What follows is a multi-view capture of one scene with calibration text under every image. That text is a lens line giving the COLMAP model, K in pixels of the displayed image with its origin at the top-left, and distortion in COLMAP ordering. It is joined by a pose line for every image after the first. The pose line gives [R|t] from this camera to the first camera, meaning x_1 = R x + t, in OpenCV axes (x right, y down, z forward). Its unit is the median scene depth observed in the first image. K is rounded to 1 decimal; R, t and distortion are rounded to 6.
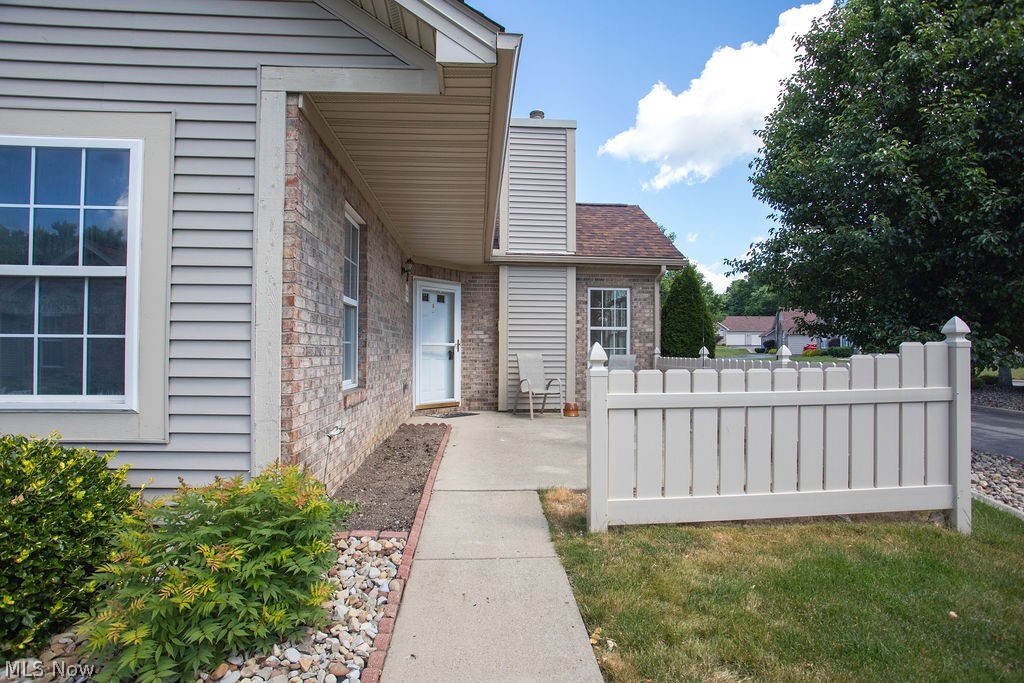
lens RADIAL K [[500.1, 0, 511.2], [0, 500.1, 341.9], [0, 0, 1]] dist [-0.068681, 0.031981]
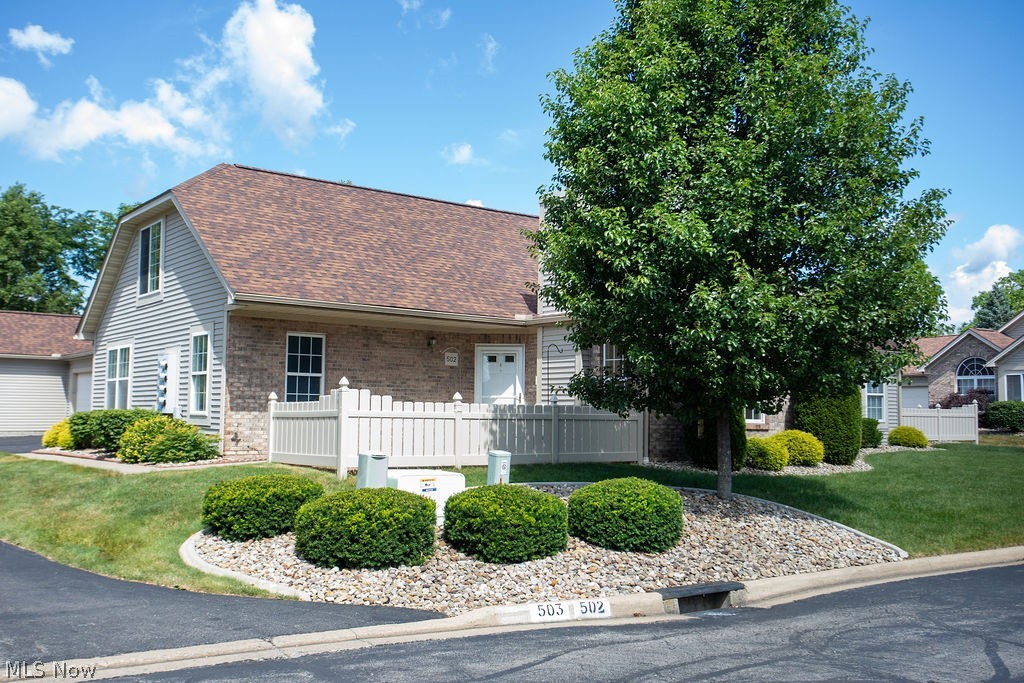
lens RADIAL K [[994.0, 0, 512.0], [0, 994.0, 341.5], [0, 0, 1]] dist [0.026722, -0.001842]
pose [[0.542324, -0.061055, -0.837948, 1.848139], [0.004532, 0.997554, -0.069751, 0.037743], [0.840157, 0.034030, 0.541274, -0.281172]]
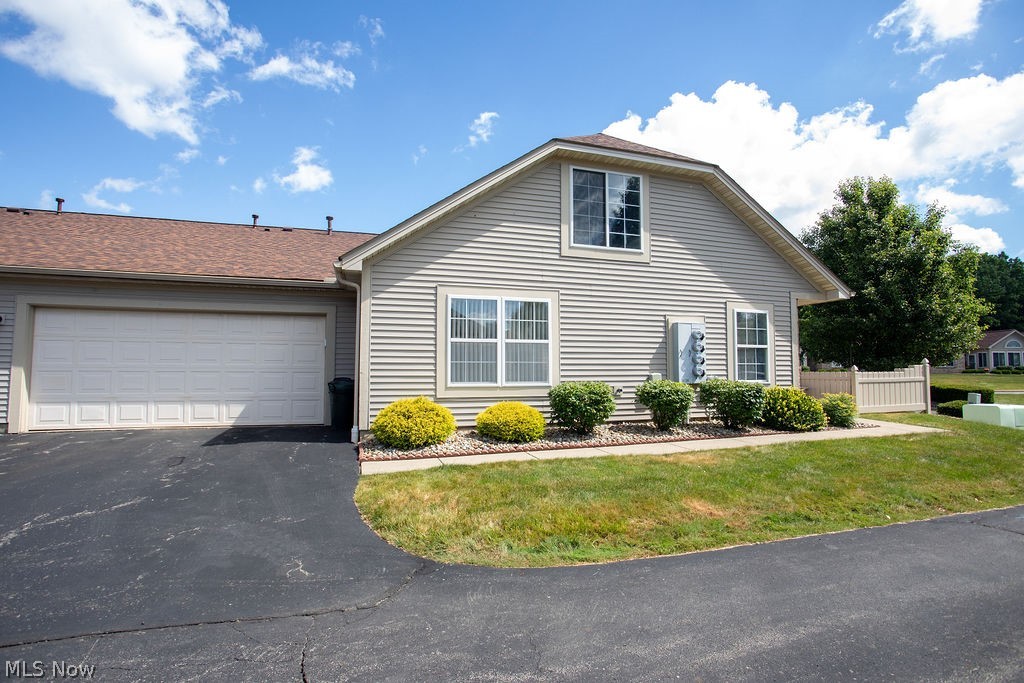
lens RADIAL K [[500.1, 0, 511.2], [0, 500.1, 341.9], [0, 0, 1]] dist [-0.068681, 0.031981]
pose [[0.971995, 0.010360, 0.234772, -1.126161], [-0.000015, 0.999031, -0.044021, -0.004776], [-0.235001, 0.042784, 0.971053, -0.690050]]
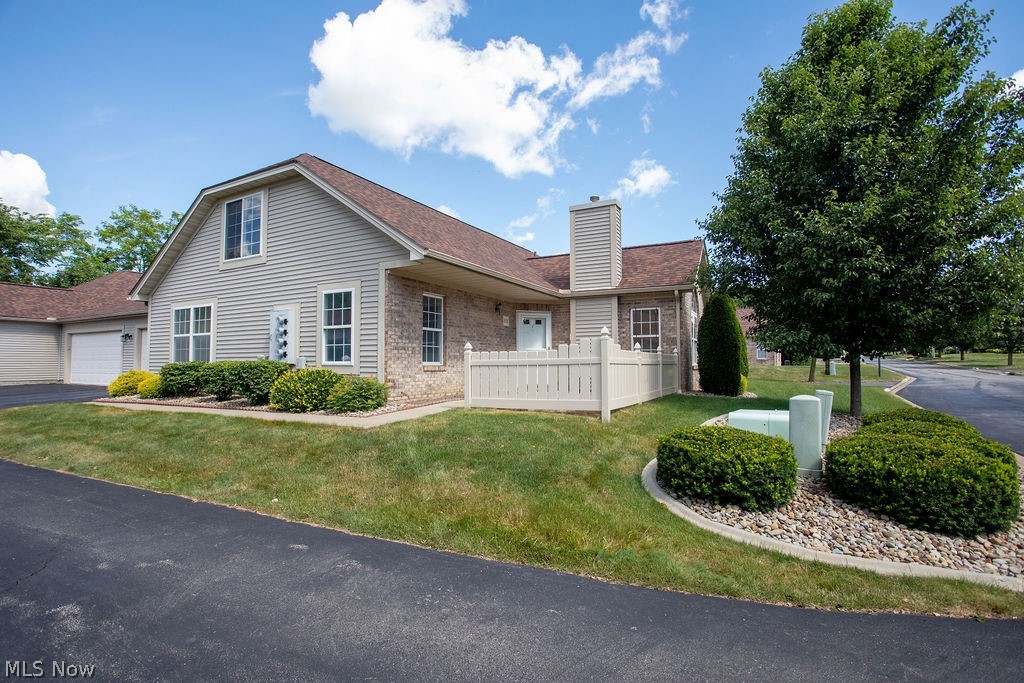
lens RADIAL K [[500.1, 0, 511.2], [0, 500.1, 341.9], [0, 0, 1]] dist [-0.068681, 0.031981]
pose [[0.844815, -0.030486, -0.534189, 0.665674], [0.014788, 0.999324, -0.033644, 0.034062], [0.534854, 0.020523, 0.844695, -0.448881]]
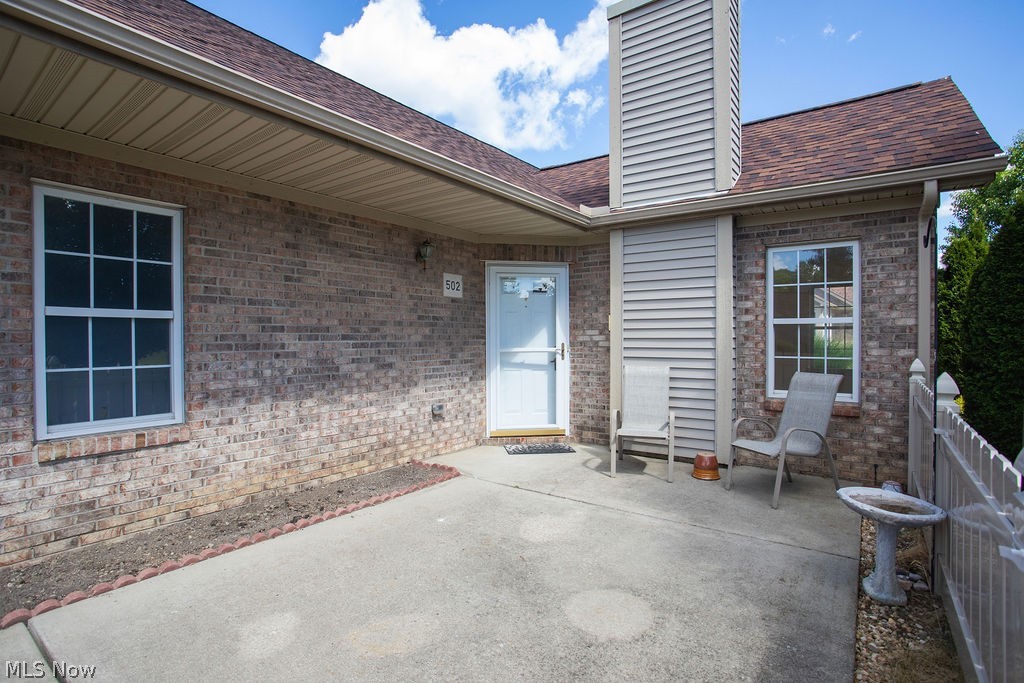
lens RADIAL K [[500.1, 0, 511.2], [0, 500.1, 341.9], [0, 0, 1]] dist [-0.068681, 0.031981]
pose [[0.761947, -0.000498, -0.647640, 0.302902], [0.018004, 0.999630, 0.020413, -0.022097], [0.647390, -0.027214, 0.761673, 0.408420]]
